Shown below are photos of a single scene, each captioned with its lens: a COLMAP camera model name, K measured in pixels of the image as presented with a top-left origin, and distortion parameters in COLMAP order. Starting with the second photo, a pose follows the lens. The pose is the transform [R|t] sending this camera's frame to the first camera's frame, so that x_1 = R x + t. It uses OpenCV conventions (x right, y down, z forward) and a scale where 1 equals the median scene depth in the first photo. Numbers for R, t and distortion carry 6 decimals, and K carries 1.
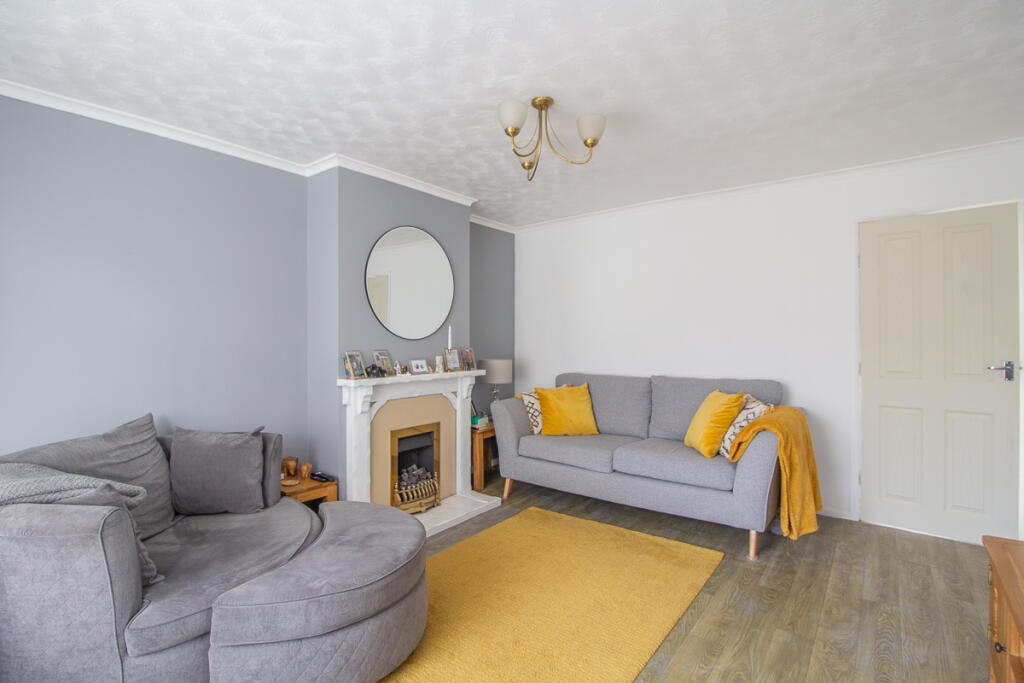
lens RADIAL K [[481.9, 0, 525.2], [0, 481.9, 335.7], [0, 0, 1]] dist [-0.008494, -0.000863]
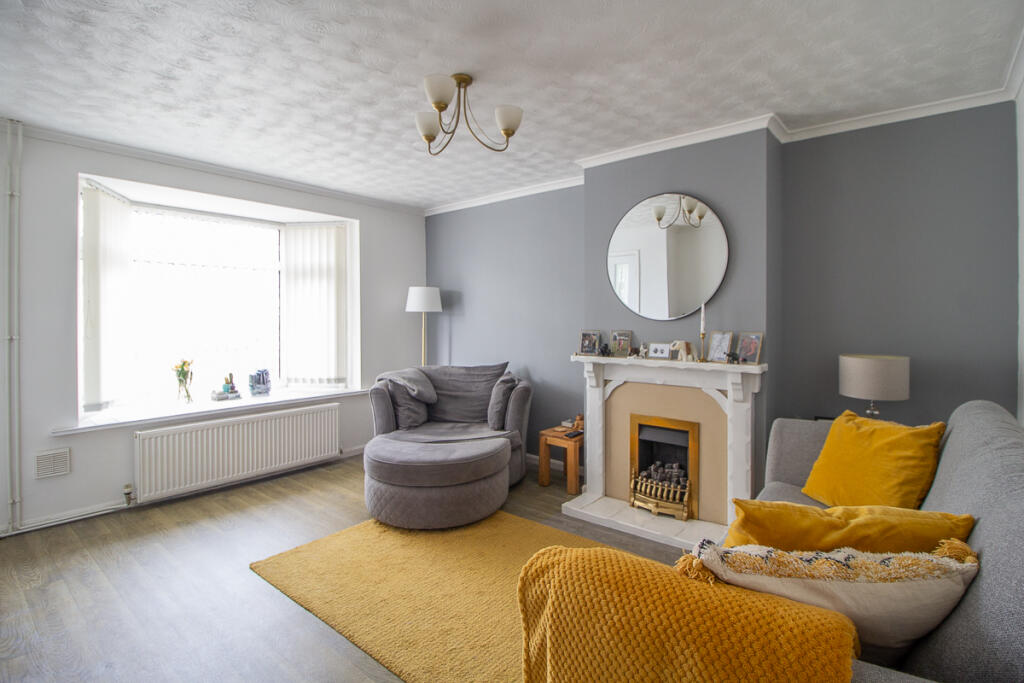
lens RADIAL K [[495.5, 0, 513.2], [0, 495.5, 322.1], [0, 0, 1]] dist [-0.003055, -0.000277]
pose [[-0.038524, 0.012699, -0.999177, 0.697851], [0.008516, 0.999887, 0.012379, -0.002592], [0.999221, -0.008032, -0.038628, 0.764721]]
